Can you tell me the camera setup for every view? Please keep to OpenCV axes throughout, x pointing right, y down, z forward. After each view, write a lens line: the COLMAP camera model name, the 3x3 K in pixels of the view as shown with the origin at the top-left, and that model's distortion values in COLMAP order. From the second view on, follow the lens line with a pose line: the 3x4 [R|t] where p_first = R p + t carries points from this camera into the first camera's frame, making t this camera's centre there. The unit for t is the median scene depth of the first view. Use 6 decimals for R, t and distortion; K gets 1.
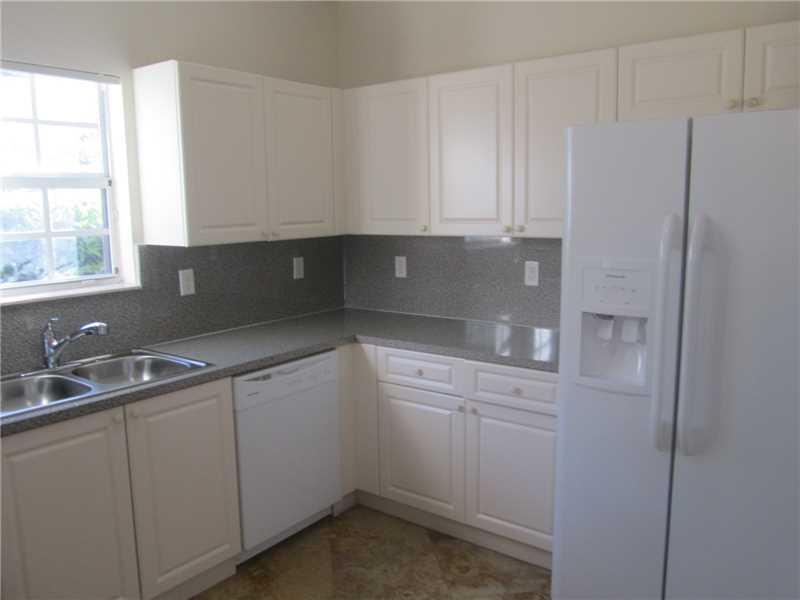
lens RADIAL K [[665.1, 0, 400.0], [0, 665.1, 300.0], [0, 0, 1]] dist [-0.029565, -0.004765]
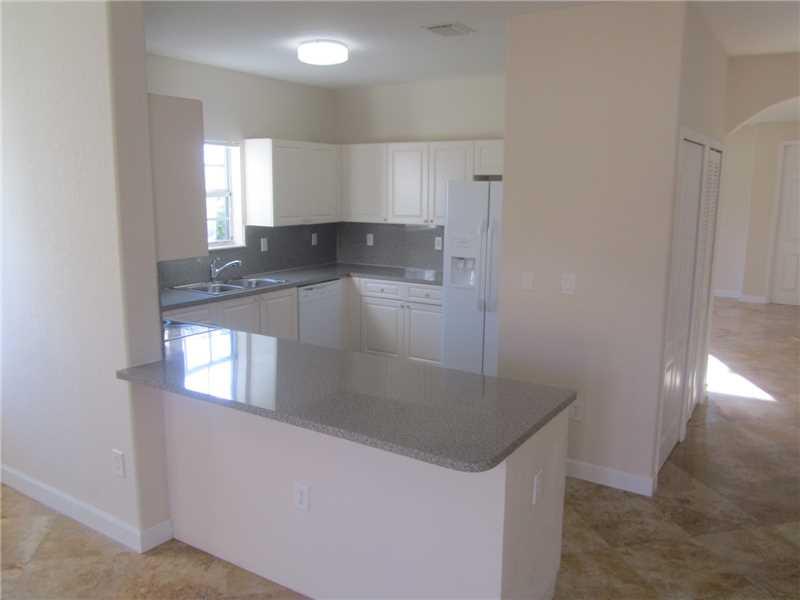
lens RADIAL K [[665.1, 0, 400.0], [0, 665.1, 300.0], [0, 0, 1]] dist [-0.029565, -0.004765]
pose [[0.996331, 0.009490, 0.085051, -0.092085], [-0.011693, 0.999608, 0.025439, 0.088444], [-0.084776, -0.026340, 0.996052, -1.075397]]
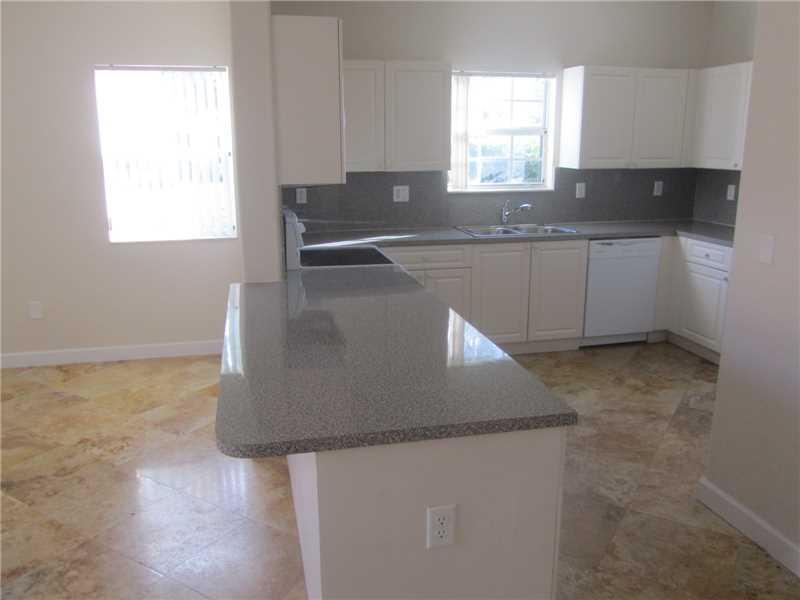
lens RADIAL K [[665.1, 0, 400.0], [0, 665.1, 300.0], [0, 0, 1]] dist [-0.029565, -0.004765]
pose [[0.776756, 0.162166, -0.608565, 0.447782], [-0.100608, 0.985823, 0.134281, 0.076418], [0.621713, -0.043077, 0.782059, -0.718750]]
